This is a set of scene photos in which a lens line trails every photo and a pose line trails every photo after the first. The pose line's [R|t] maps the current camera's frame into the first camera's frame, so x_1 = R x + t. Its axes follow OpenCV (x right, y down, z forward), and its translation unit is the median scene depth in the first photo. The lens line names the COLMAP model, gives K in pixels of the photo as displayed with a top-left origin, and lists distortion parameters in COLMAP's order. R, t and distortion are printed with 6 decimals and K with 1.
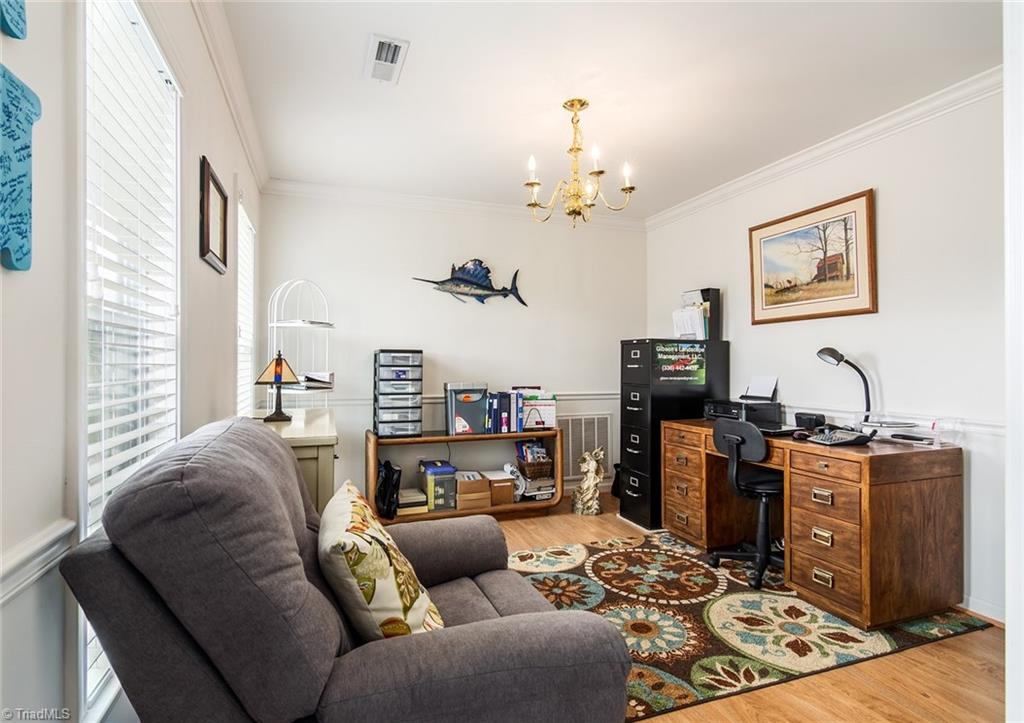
lens RADIAL K [[530.4, 0, 511.0], [0, 530.4, 360.2], [0, 0, 1]] dist [0.002642, 0.000788]
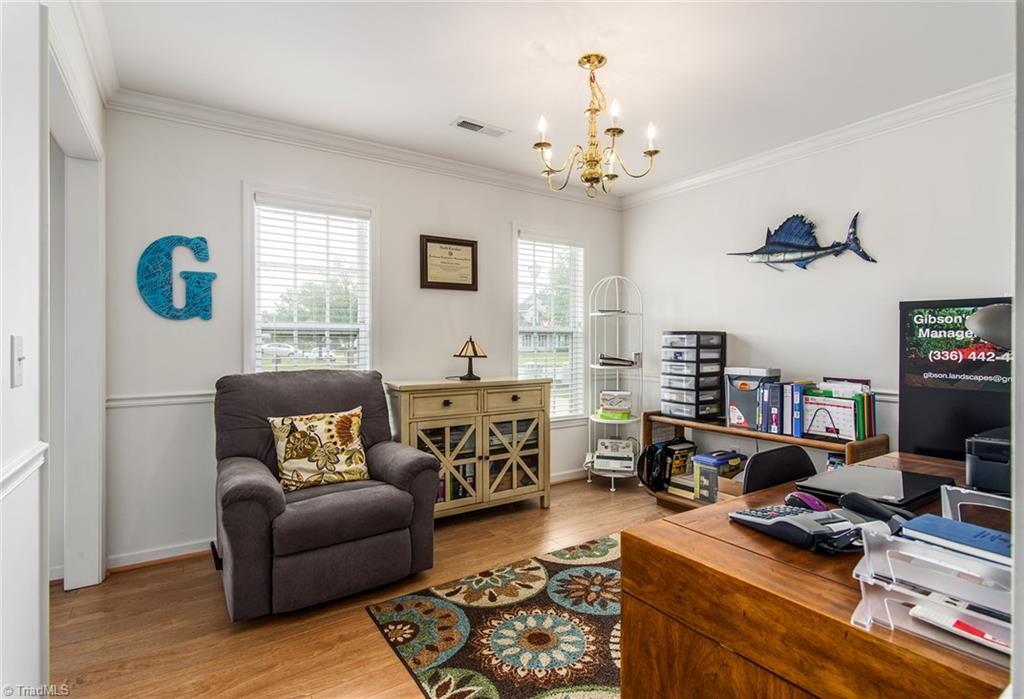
lens RADIAL K [[506.6, 0, 512.4], [0, 506.6, 344.0], [0, 0, 1]] dist [-0.005219, -0.000203]
pose [[0.240456, 0.003045, -0.970655, 0.647975], [0.000555, 0.999994, 0.003274, 0.001366], [0.970660, -0.001326, 0.240453, 0.457514]]
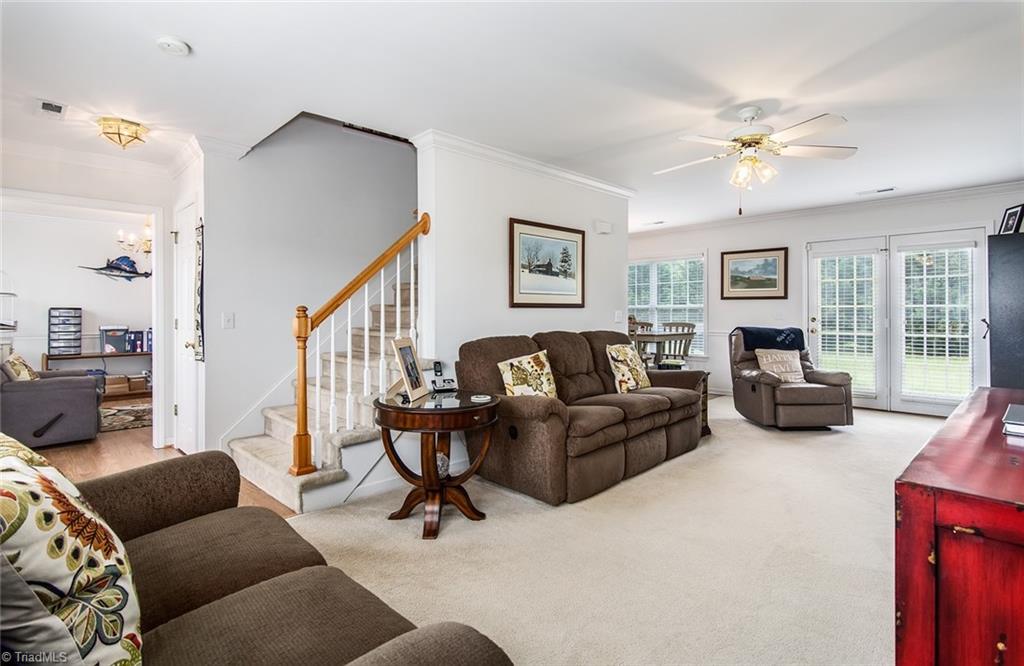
lens RADIAL K [[500.9, 0, 520.5], [0, 500.9, 312.9], [0, 0, 1]] dist [-0.001193, 0.000032]
pose [[0.903620, -0.000291, 0.428334, 0.466712], [-0.003812, 0.999955, 0.008723, -0.023106], [-0.428318, -0.009515, 0.903578, -1.221614]]
